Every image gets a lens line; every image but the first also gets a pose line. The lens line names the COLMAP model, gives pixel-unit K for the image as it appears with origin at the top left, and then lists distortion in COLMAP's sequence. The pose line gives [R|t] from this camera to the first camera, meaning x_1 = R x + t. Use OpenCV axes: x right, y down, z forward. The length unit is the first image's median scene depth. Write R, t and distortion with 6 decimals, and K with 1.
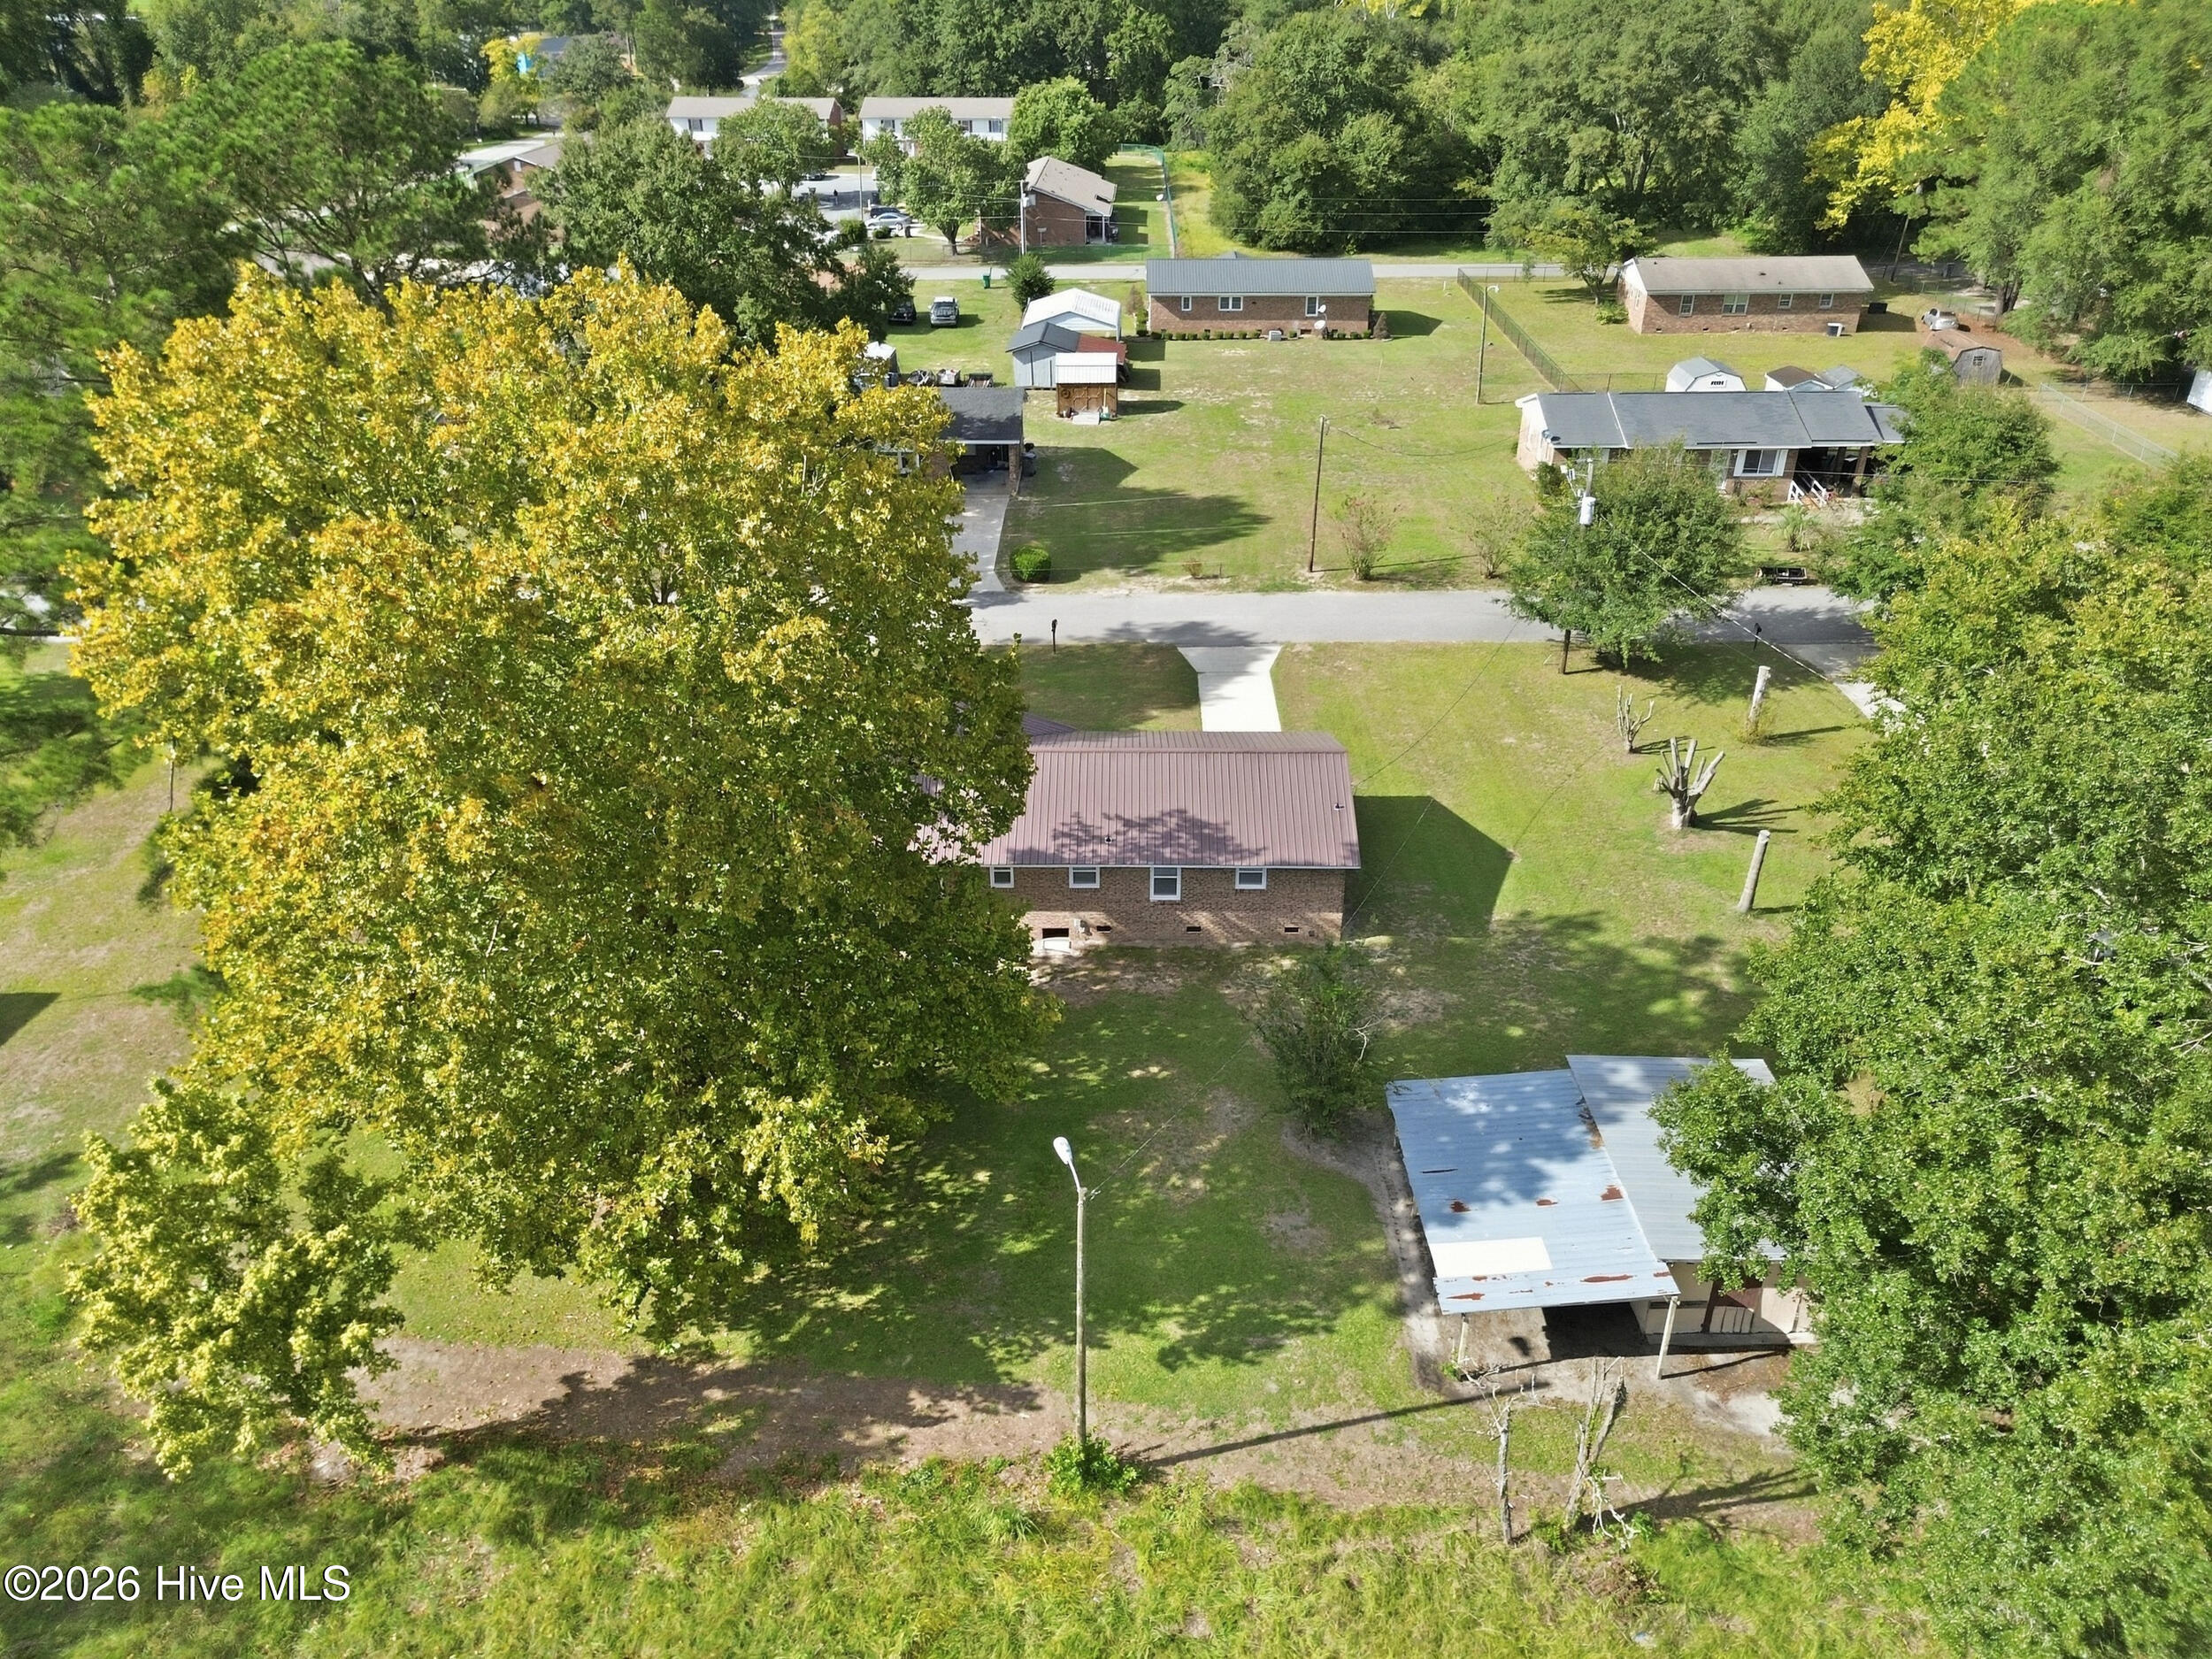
lens RADIAL K [[1570.7, 0, 1108.9], [0, 1570.7, 821.9], [0, 0, 1]] dist [0.064516, -0.057019]
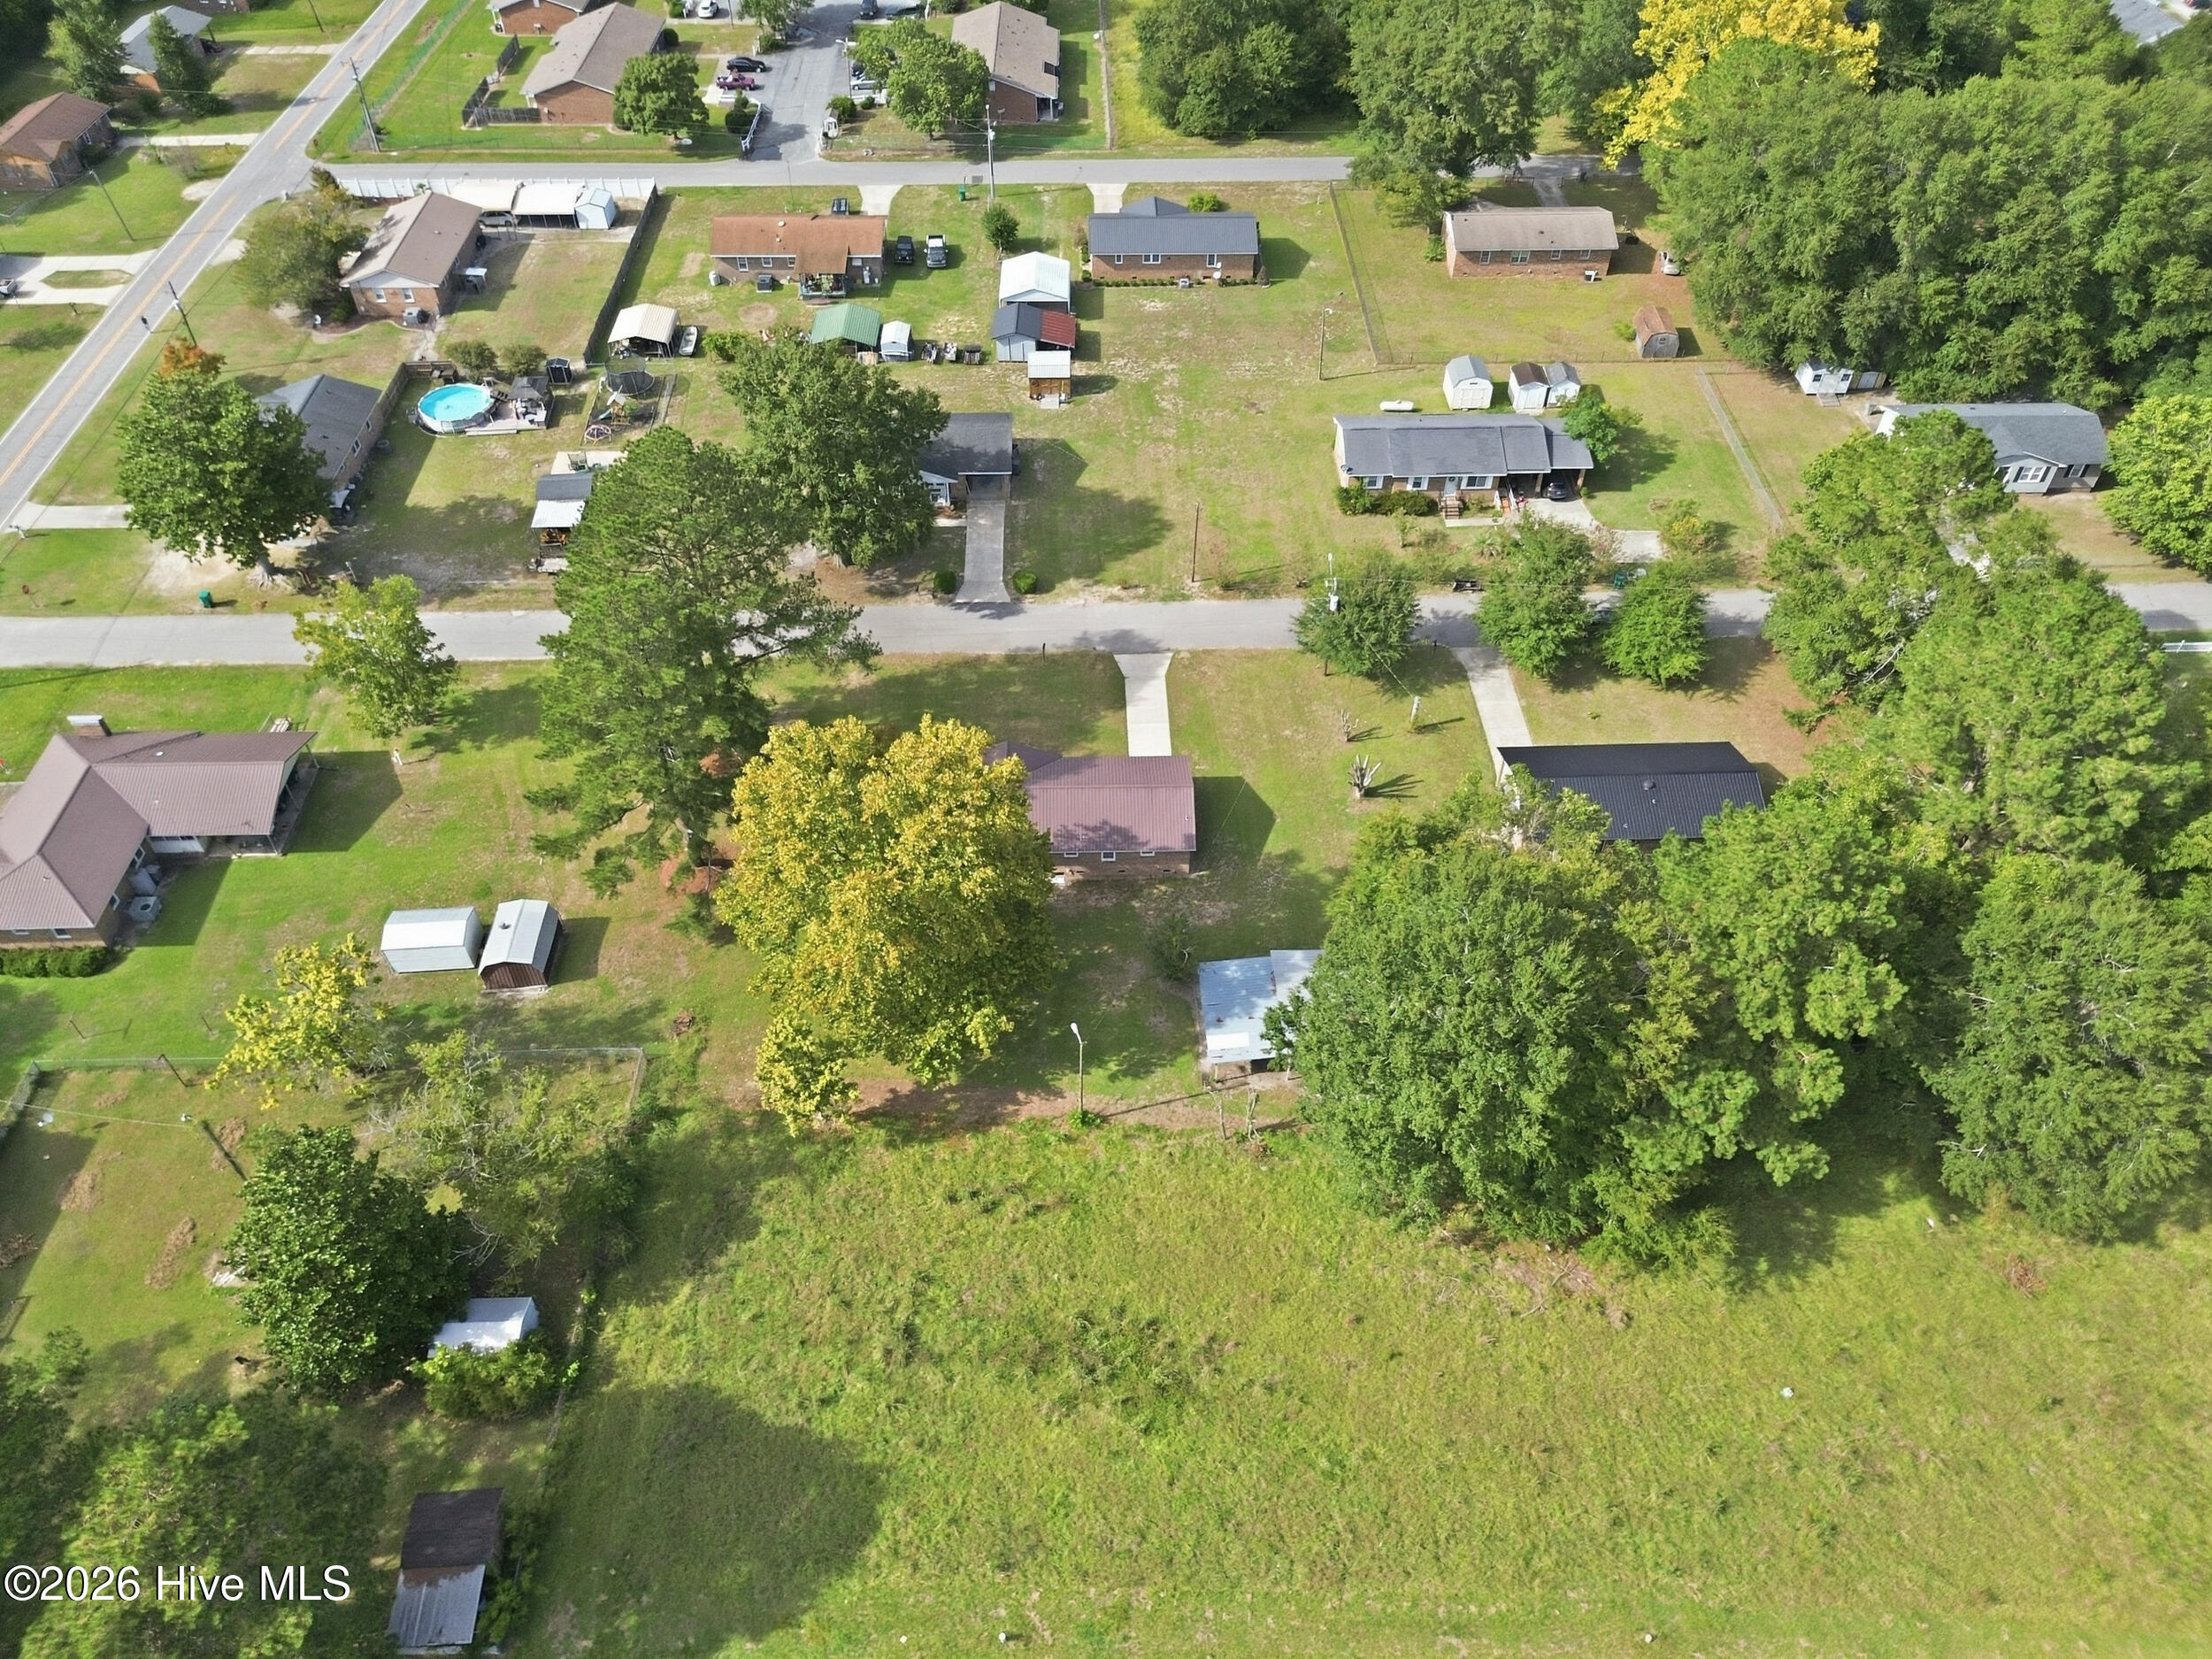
lens RADIAL K [[1570.7, 0, 1108.9], [0, 1570.7, 821.9], [0, 0, 1]] dist [0.064516, -0.057019]
pose [[0.999279, -0.022294, 0.030717, -0.025357], [0.012792, 0.959783, 0.280453, -0.538935], [-0.035734, -0.279858, 0.959376, -0.942884]]
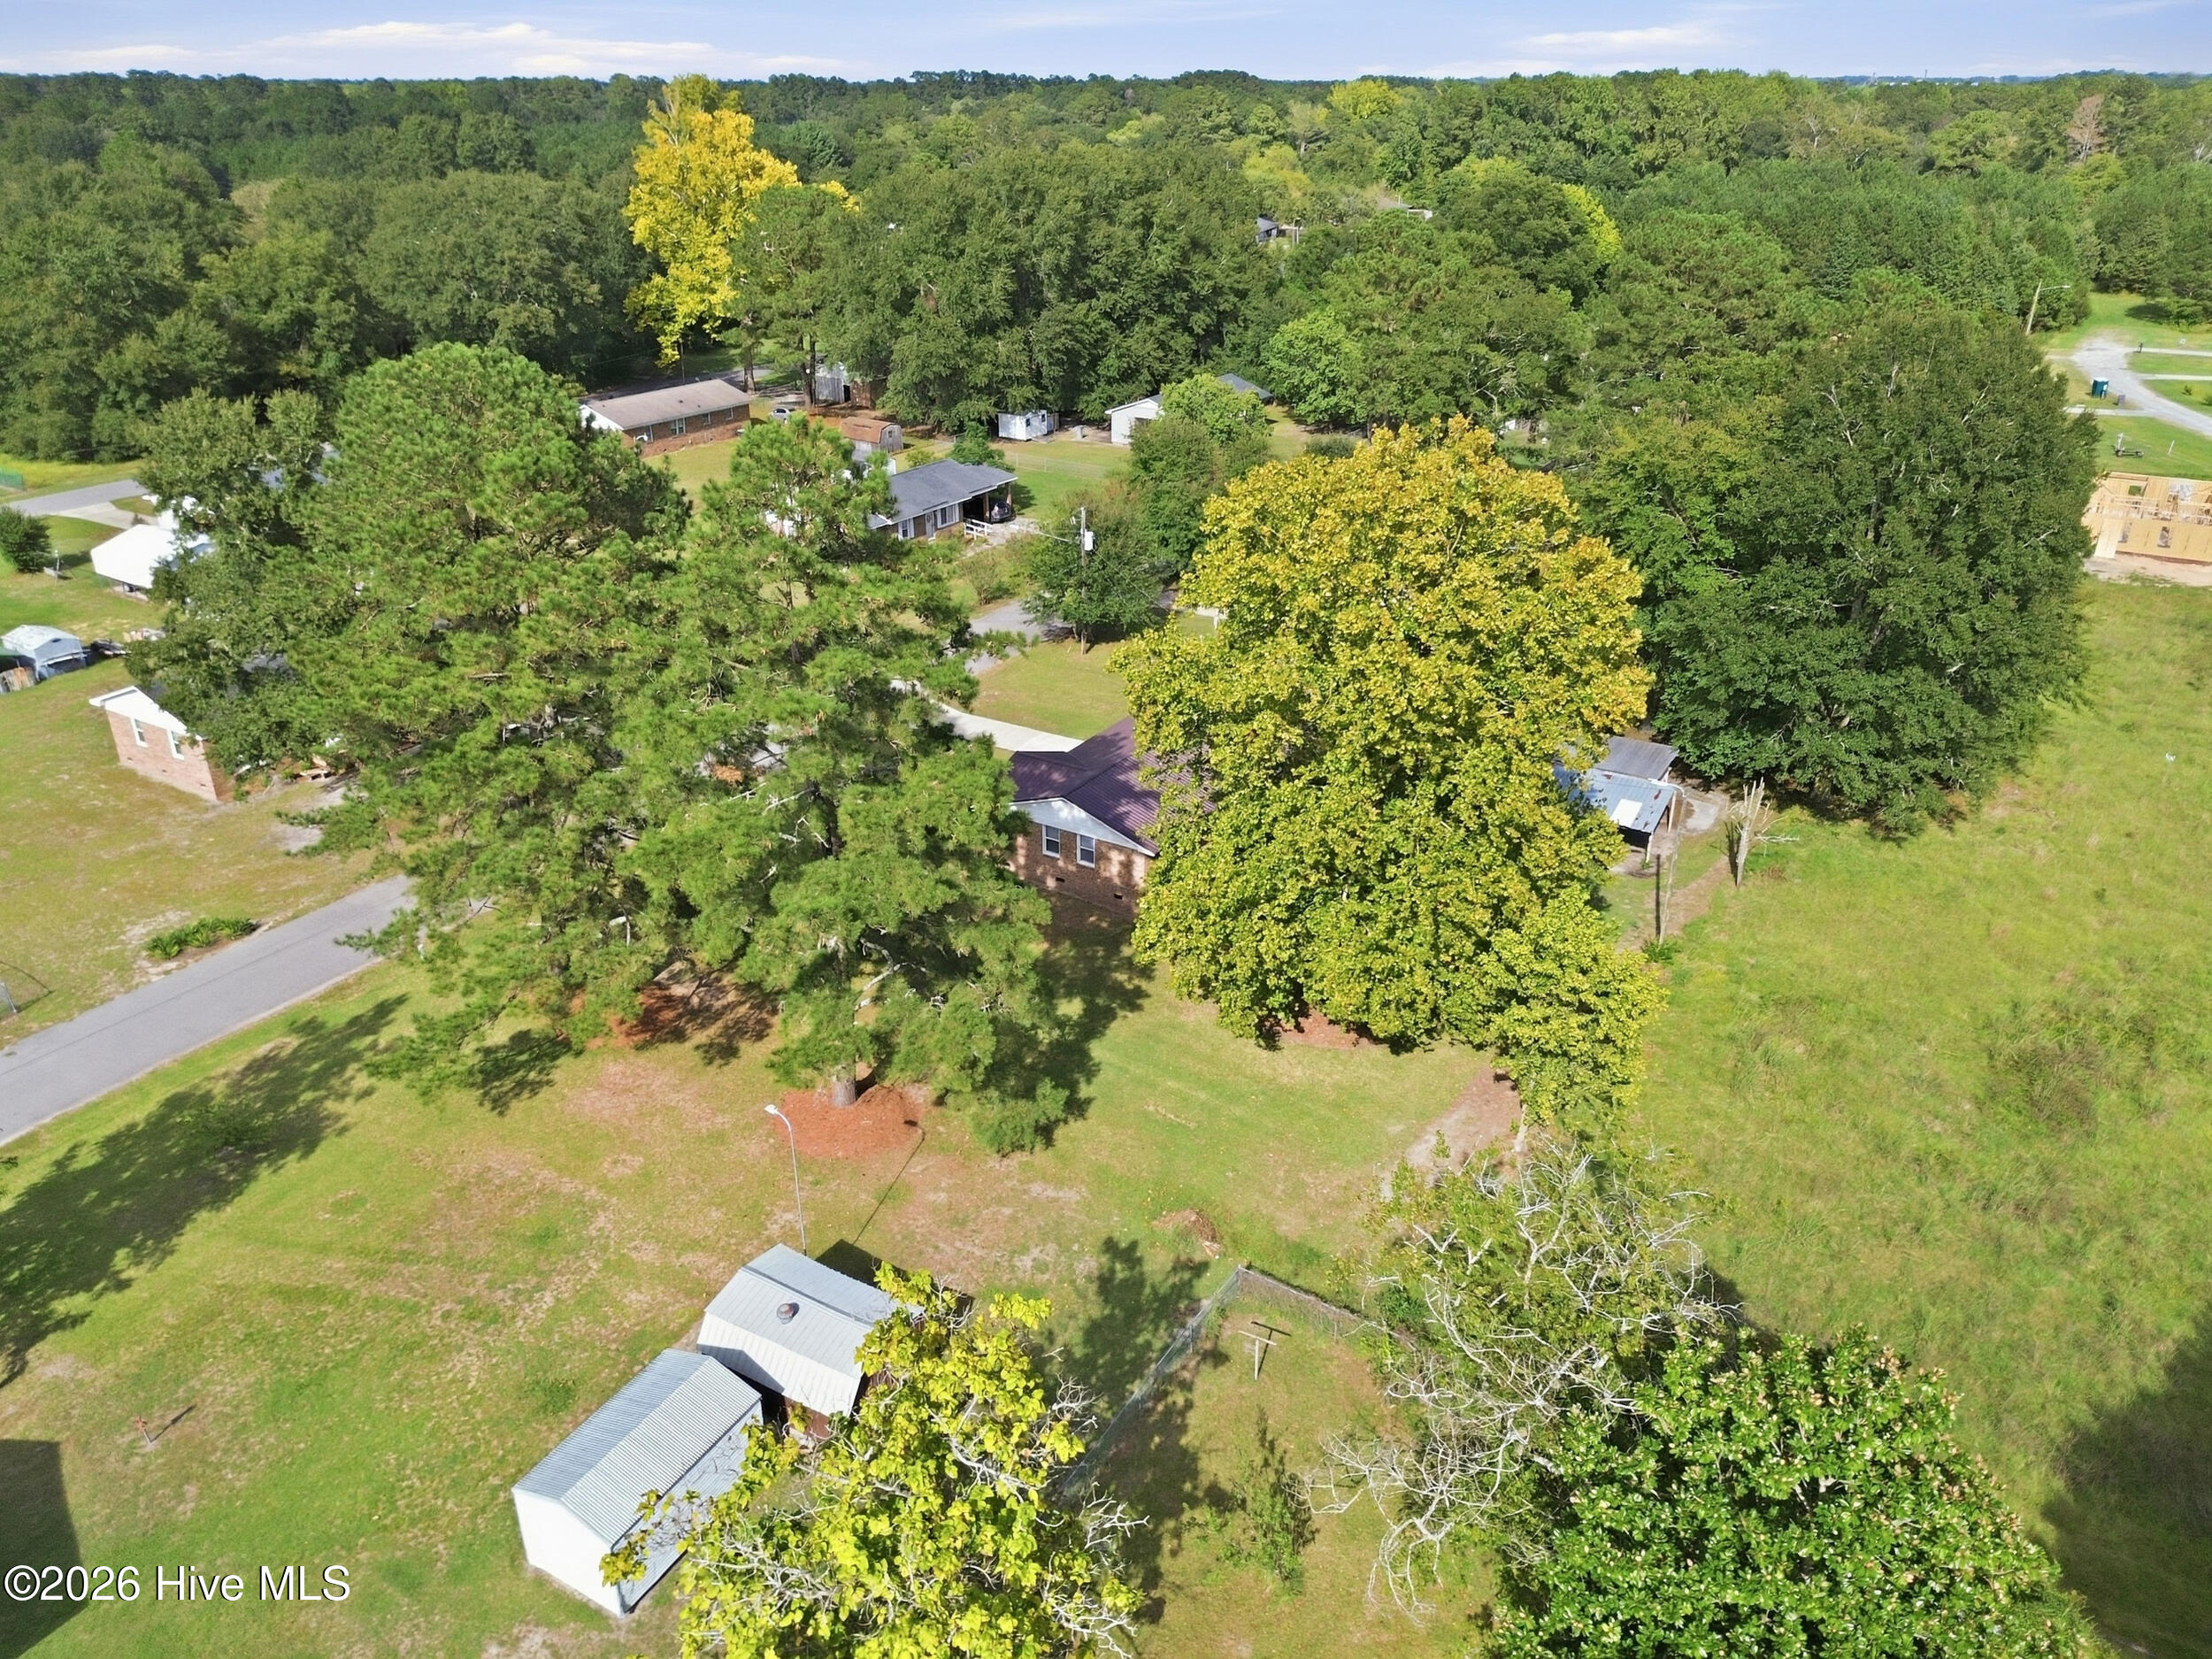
lens RADIAL K [[1570.7, 0, 1108.9], [0, 1570.7, 821.9], [0, 0, 1]] dist [0.064516, -0.057019]
pose [[0.519117, -0.357891, 0.776165, -1.089404], [0.414254, 0.899673, 0.137778, -0.176620], [-0.747603, 0.250007, 0.615293, 0.148278]]
